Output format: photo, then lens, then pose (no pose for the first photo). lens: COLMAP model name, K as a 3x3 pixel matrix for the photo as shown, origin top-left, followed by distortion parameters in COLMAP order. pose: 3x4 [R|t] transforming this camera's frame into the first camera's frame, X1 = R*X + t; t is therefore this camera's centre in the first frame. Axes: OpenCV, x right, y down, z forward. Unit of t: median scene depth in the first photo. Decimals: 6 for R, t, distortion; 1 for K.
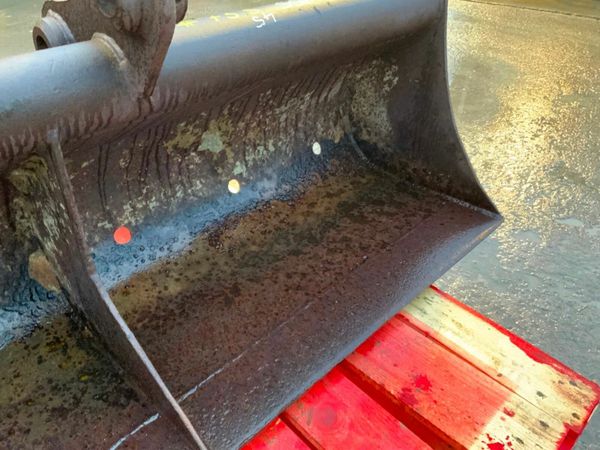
lens RADIAL K [[500.0, 0, 302.7], [0, 500.0, 224.2], [0, 0, 1]] dist [0.080310, -0.127091]
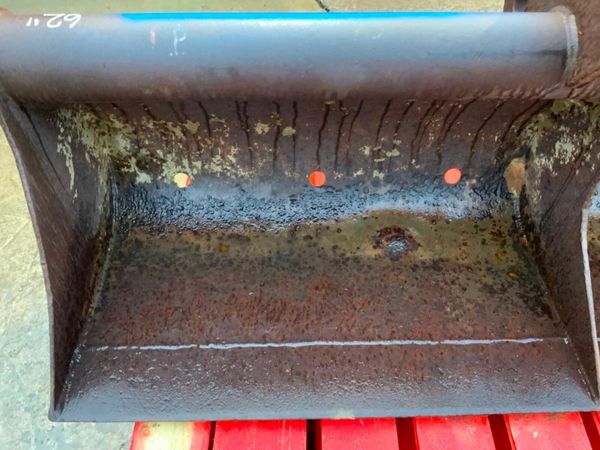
lens RADIAL K [[500.0, 0, 300.4], [0, 500.0, 226.3], [0, 0, 1]] dist [0.080310, -0.127091]
pose [[0.719854, 0.505289, -0.475913, -0.224626], [-0.395891, 0.862051, 0.316446, 0.018560], [0.570158, -0.039385, 0.820590, -0.218567]]
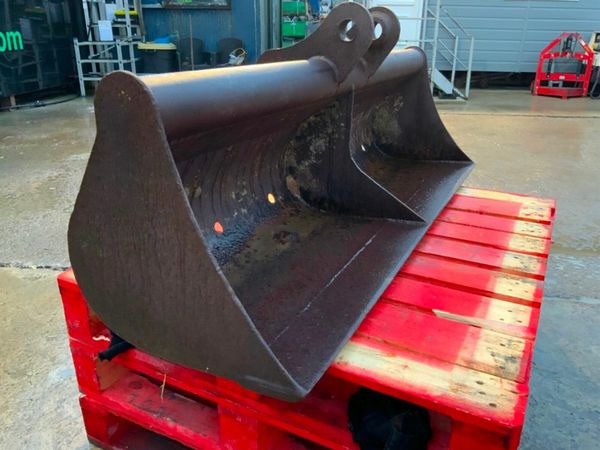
lens RADIAL K [[500.0, 0, 304.2], [0, 500.0, 224.0], [0, 0, 1]] dist [0.080310, -0.127091]
pose [[0.950961, -0.139772, 0.275930, -0.890493], [0.205316, 0.952449, -0.225136, 0.583650], [-0.231341, 0.270749, 0.934439, -0.643916]]
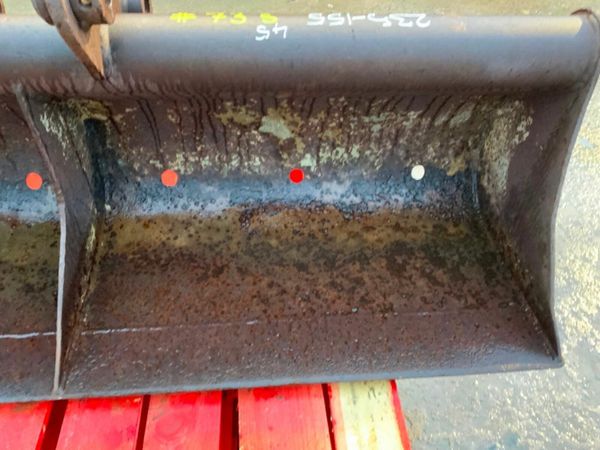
lens RADIAL K [[500.0, 0, 300.4], [0, 500.0, 224.3], [0, 0, 1]] dist [0.080310, -0.127091]
pose [[0.761195, 0.454837, -0.462283, 0.418667], [-0.393062, 0.890544, 0.228984, -0.251402], [0.515834, 0.007404, 0.856657, 0.192784]]
